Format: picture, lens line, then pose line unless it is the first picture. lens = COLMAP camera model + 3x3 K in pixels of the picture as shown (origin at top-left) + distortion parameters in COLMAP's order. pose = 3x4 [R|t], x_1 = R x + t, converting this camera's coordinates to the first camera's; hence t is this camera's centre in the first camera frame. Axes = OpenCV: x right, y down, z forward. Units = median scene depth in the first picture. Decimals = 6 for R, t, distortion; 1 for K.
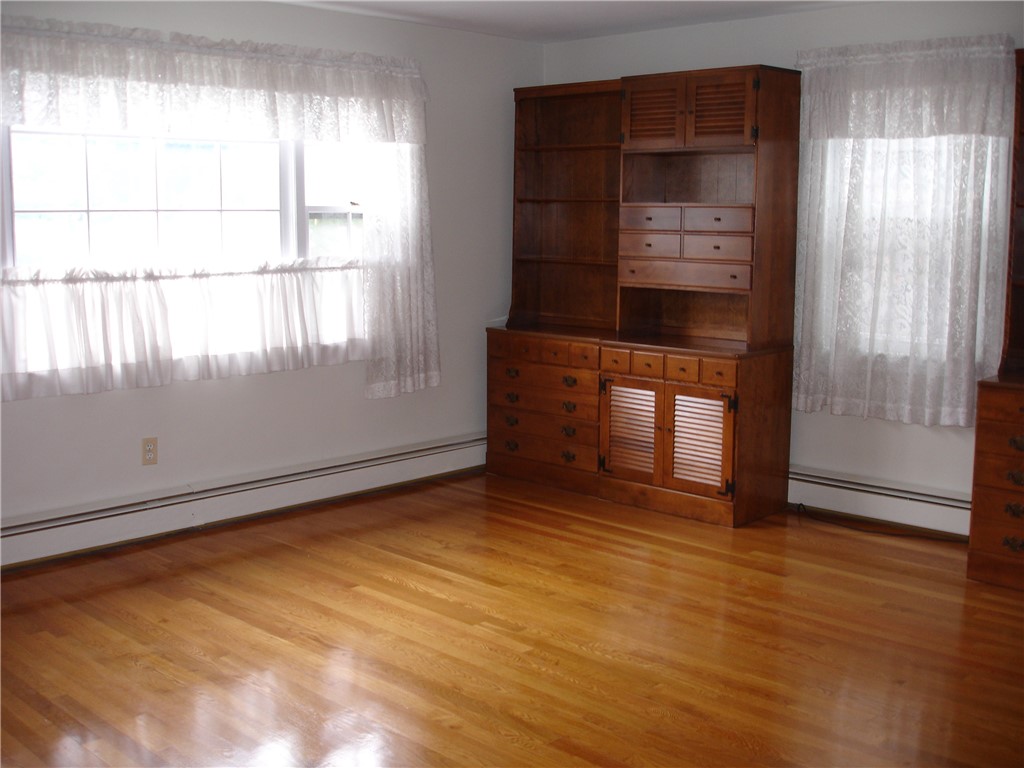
lens RADIAL K [[1140.6, 0, 509.1], [0, 1140.6, 380.8], [0, 0, 1]] dist [-0.099325, 0.000000]
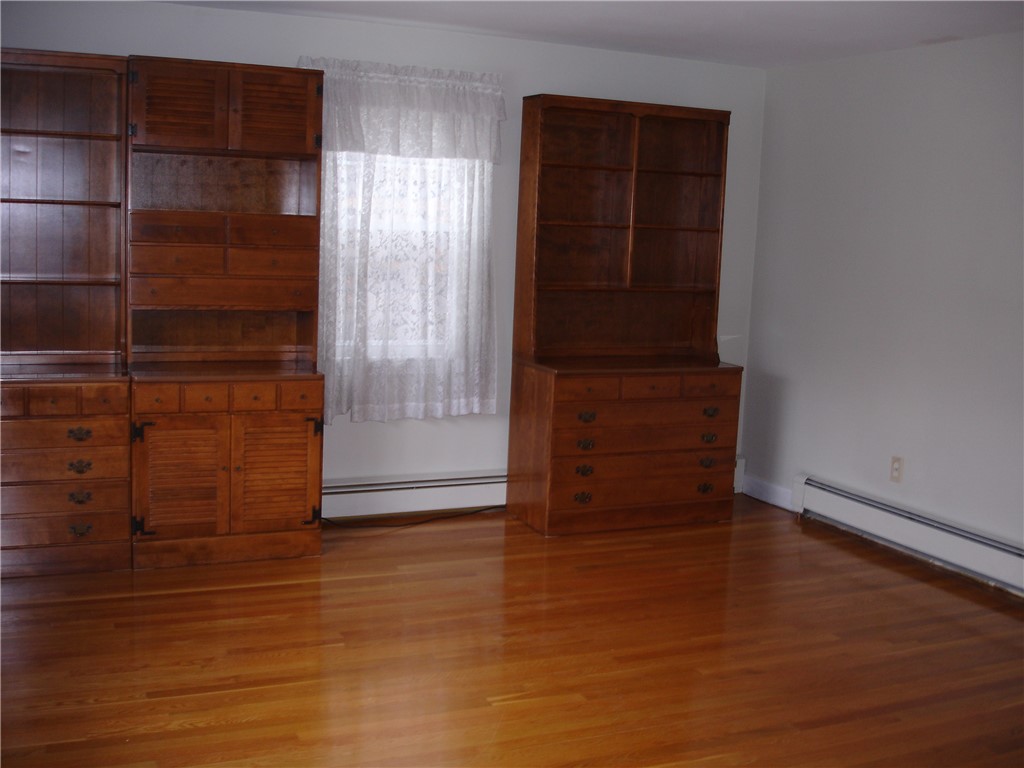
lens RADIAL K [[1140.6, 0, 509.1], [0, 1140.6, 387.7], [0, 0, 1]] dist [-0.099325, 0.000000]
pose [[0.378125, -0.119075, 0.918065, -0.643700], [0.098282, 0.991252, 0.088088, -0.083962], [-0.920523, 0.056921, 0.386520, 0.507819]]
